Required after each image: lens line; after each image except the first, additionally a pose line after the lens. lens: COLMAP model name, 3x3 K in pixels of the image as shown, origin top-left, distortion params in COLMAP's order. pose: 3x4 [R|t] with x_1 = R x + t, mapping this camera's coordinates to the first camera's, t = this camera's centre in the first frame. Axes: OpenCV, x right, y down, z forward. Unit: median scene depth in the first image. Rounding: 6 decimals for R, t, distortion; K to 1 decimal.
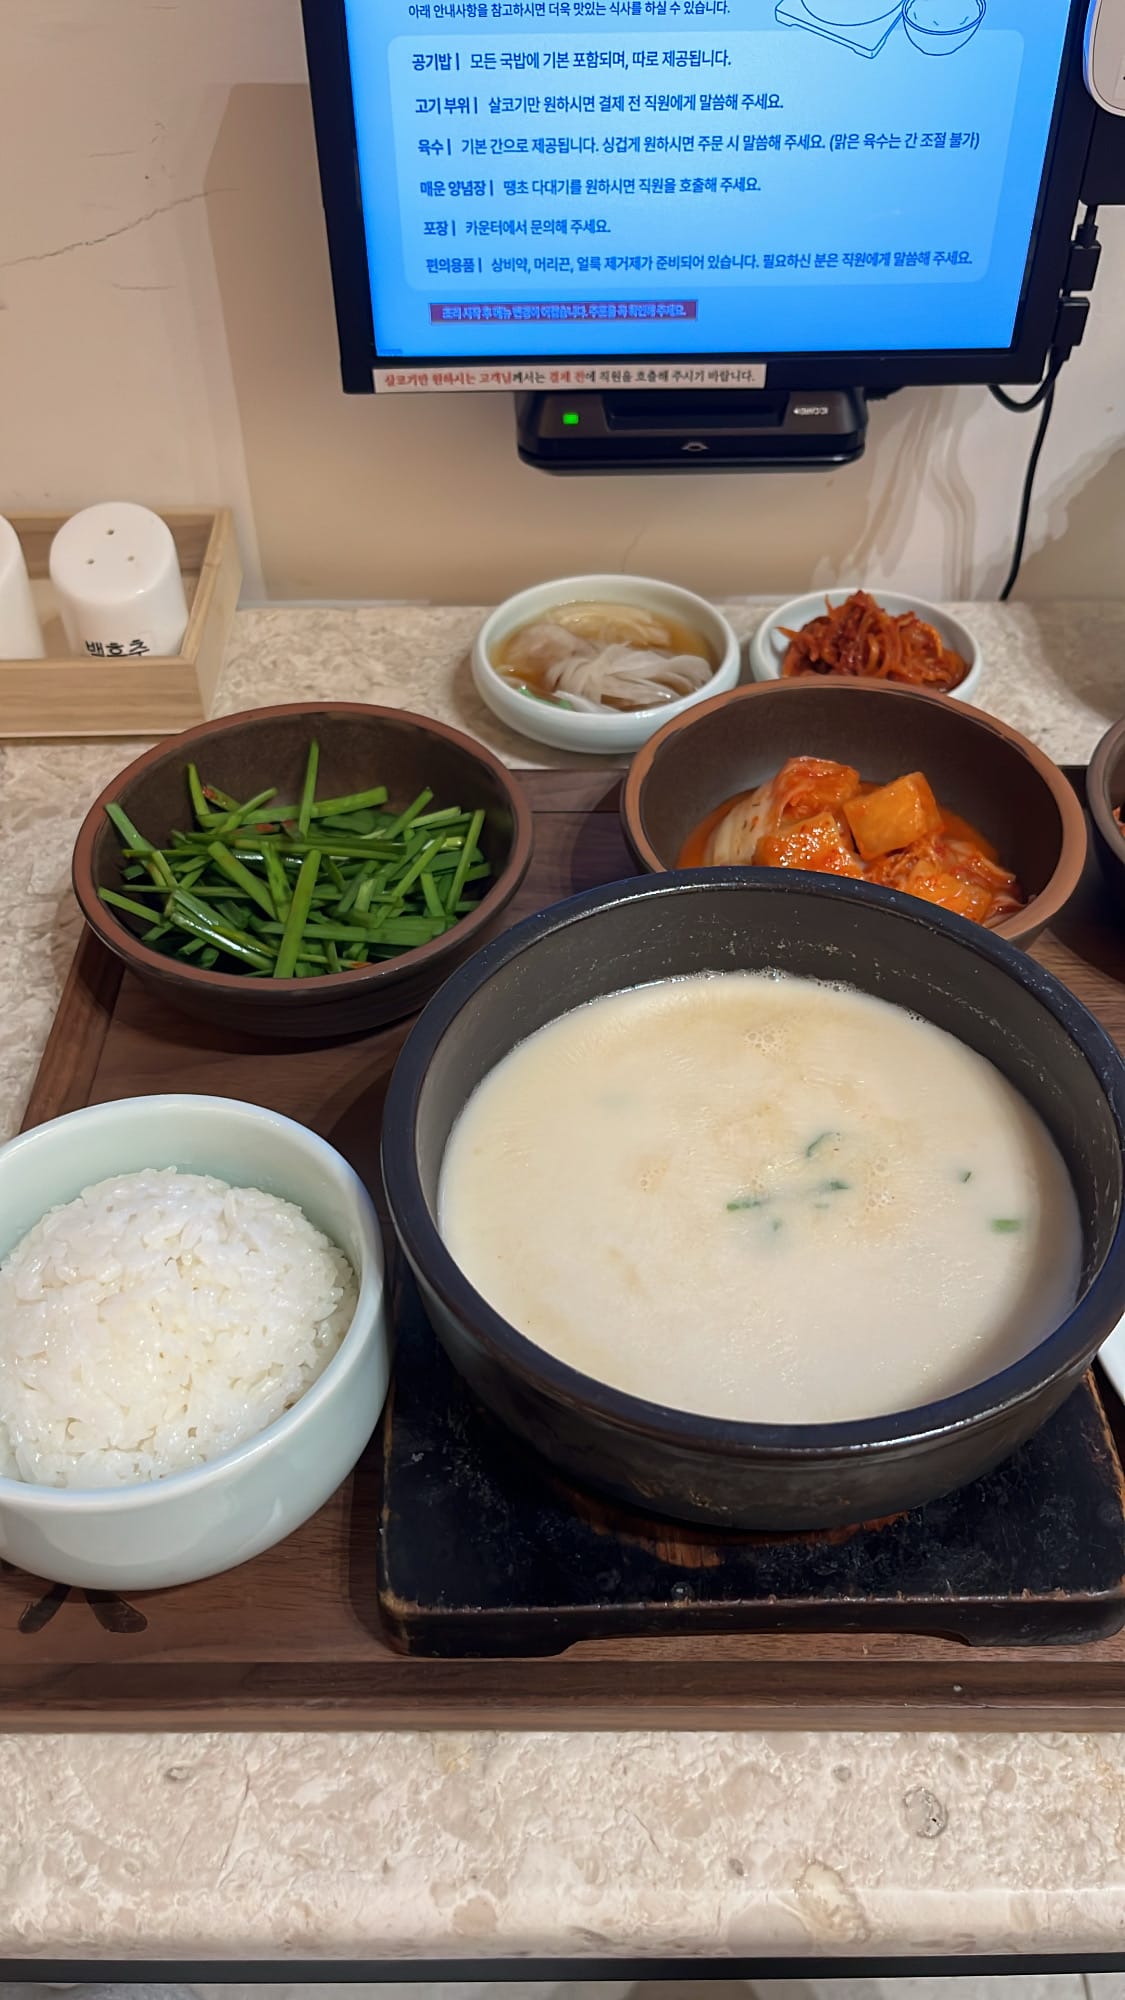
lens RADIAL K [[1613.3, 0, 573.0], [0, 1613.3, 1017.9], [0, 0, 1]] dist [0.017506, -0.033648]
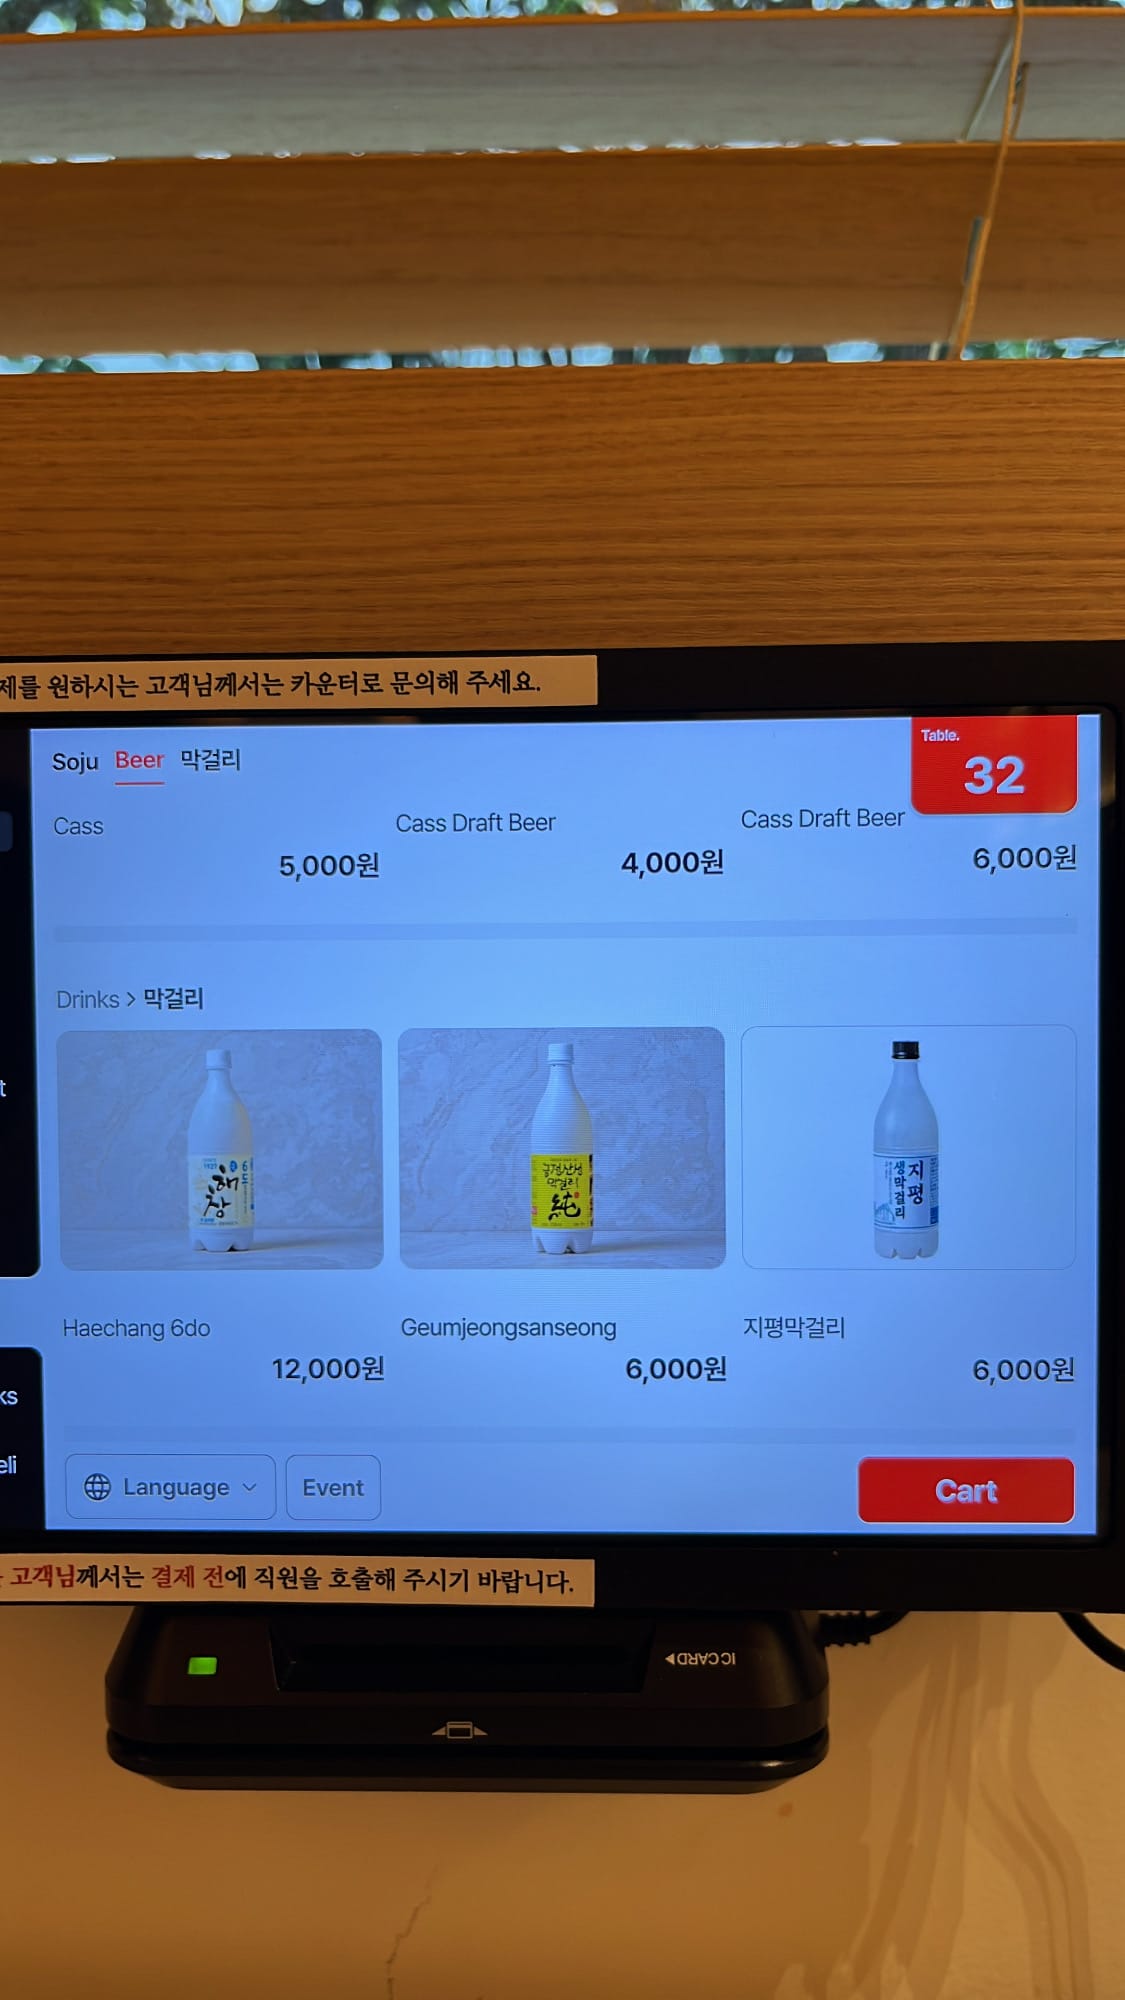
lens RADIAL K [[1613.3, 0, 577.2], [0, 1613.3, 1004.8], [0, 0, 1]] dist [0.017506, -0.033648]
pose [[0.999167, 0.005716, -0.040404, 0.144373], [-0.031816, 0.729130, -0.683635, -0.211385], [0.025552, 0.684351, 0.728704, 0.579891]]
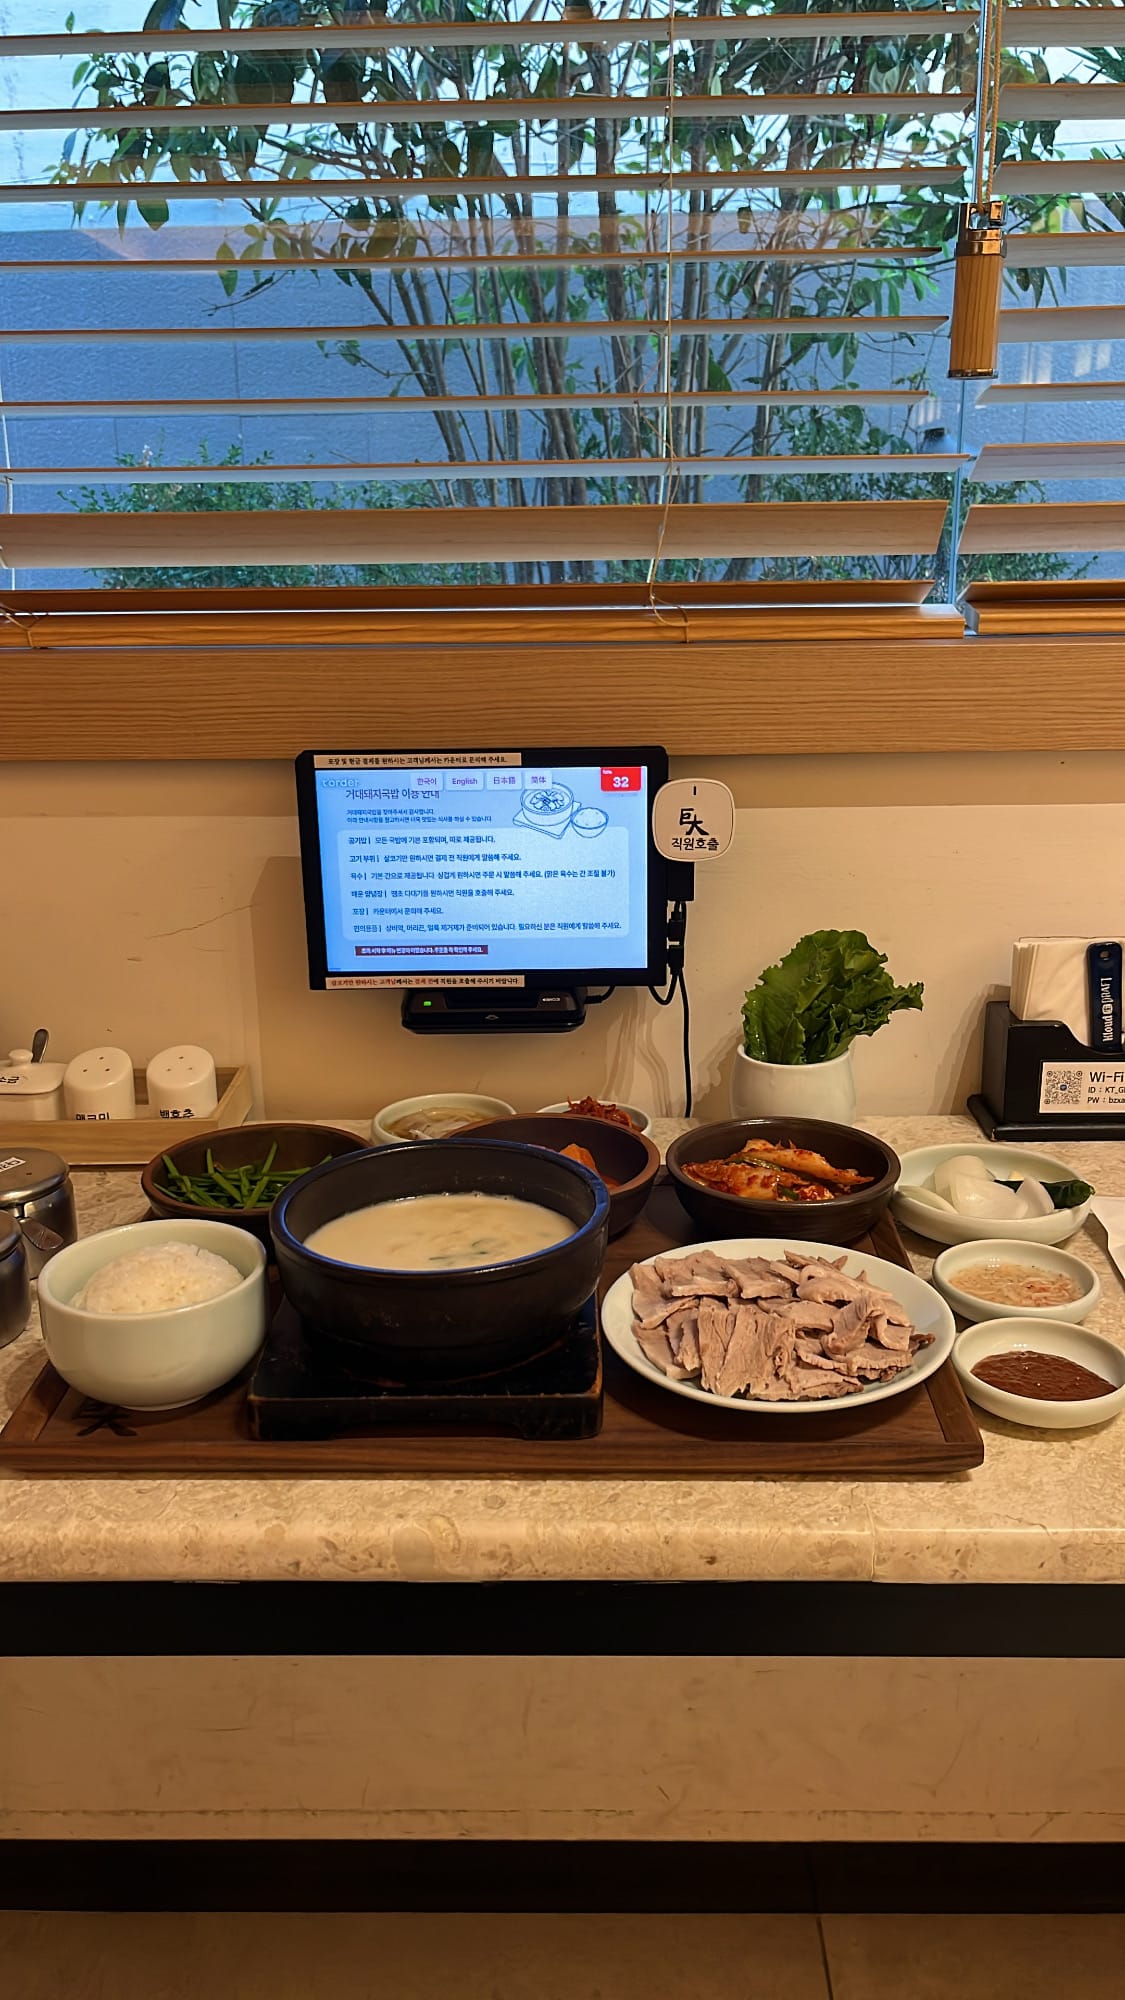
lens RADIAL K [[1613.3, 0, 574.0], [0, 1613.3, 1018.7], [0, 0, 1]] dist [0.017506, -0.033648]
pose [[0.999719, 0.002319, -0.023599, 0.246480], [-0.013222, 0.880646, -0.473590, 0.621748], [0.019684, 0.473769, 0.880429, -0.764863]]
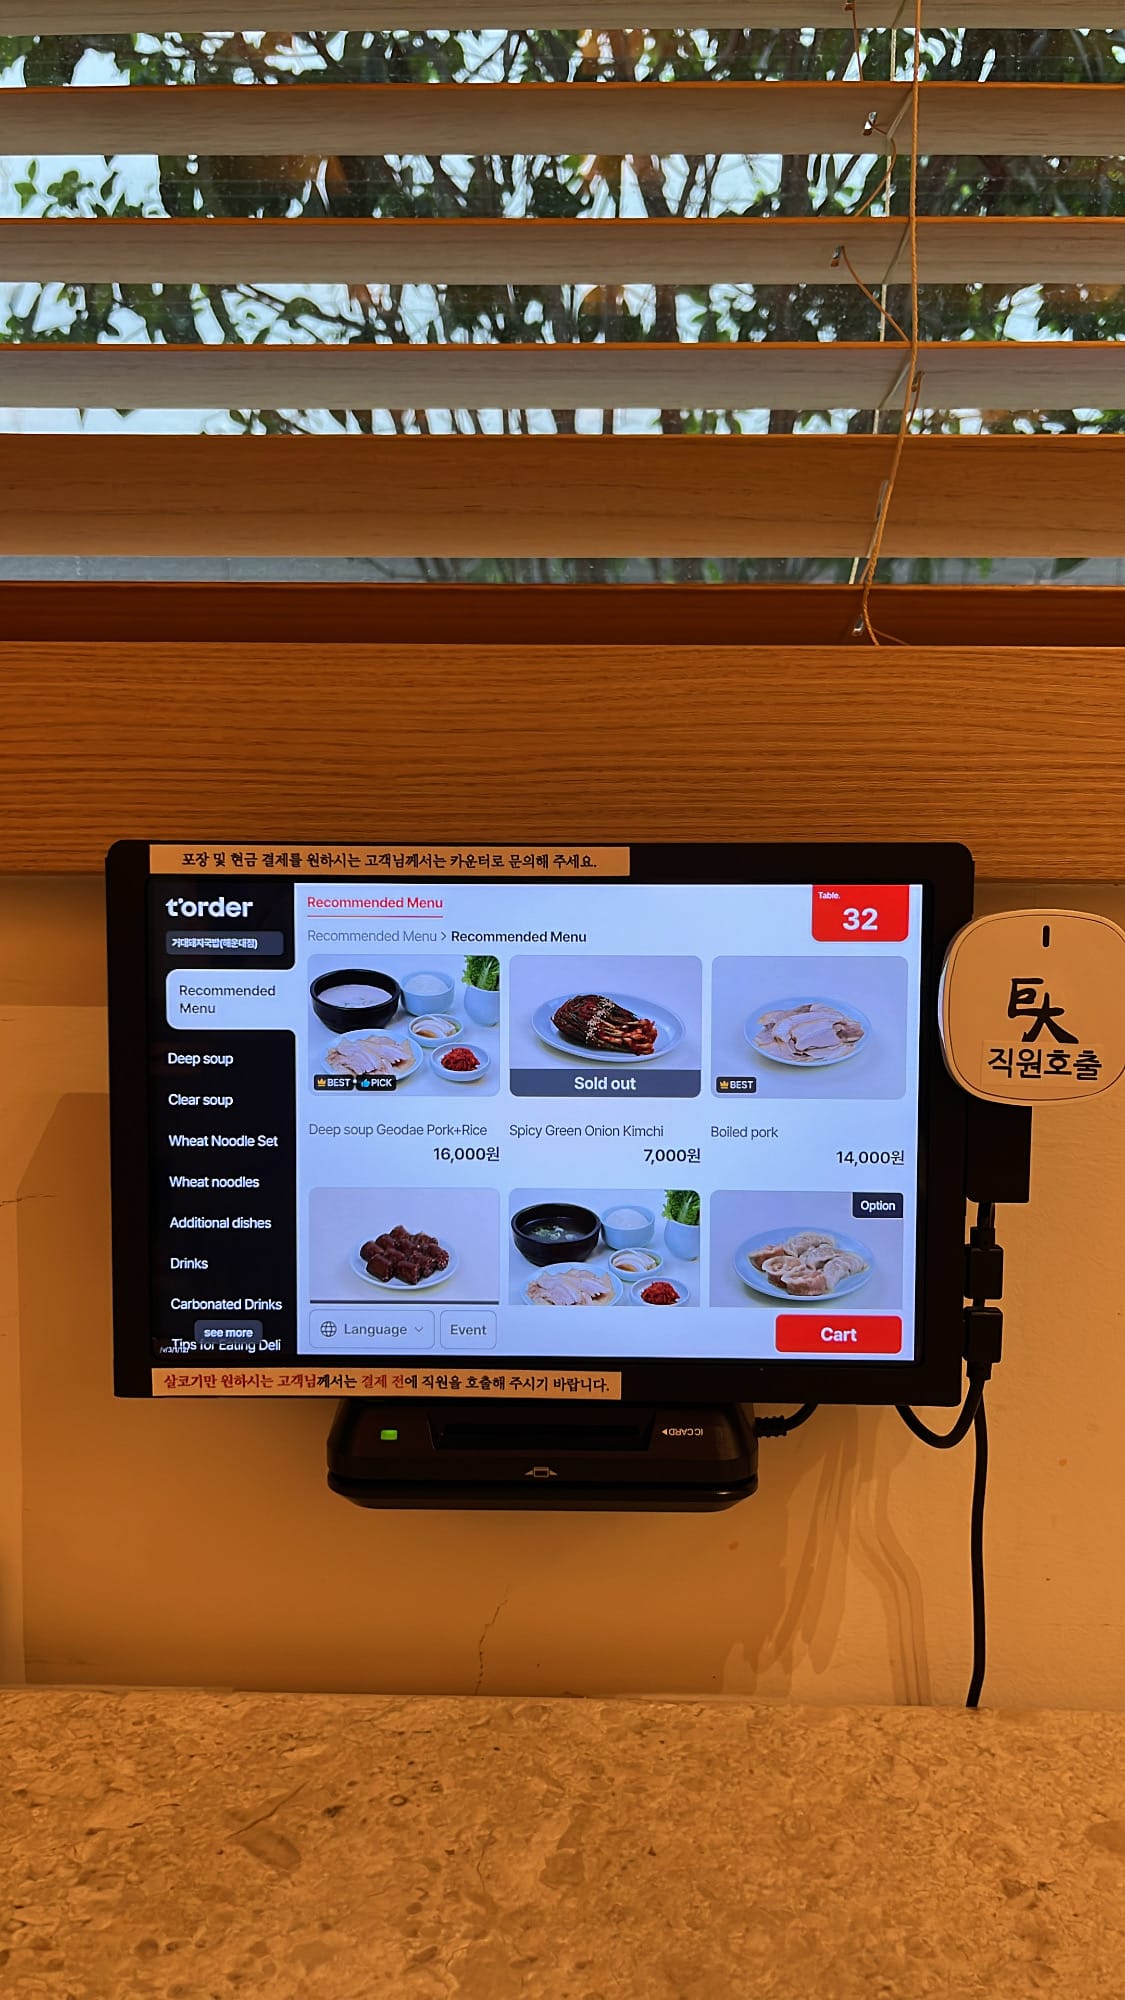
lens RADIAL K [[1613.3, 0, 580.3], [0, 1613.3, 988.2], [0, 0, 1]] dist [0.017506, -0.033648]
pose [[0.999544, 0.017749, -0.024437, 0.124861], [-0.029482, 0.749040, -0.661868, -0.001445], [0.006557, 0.662287, 0.749222, 0.267263]]
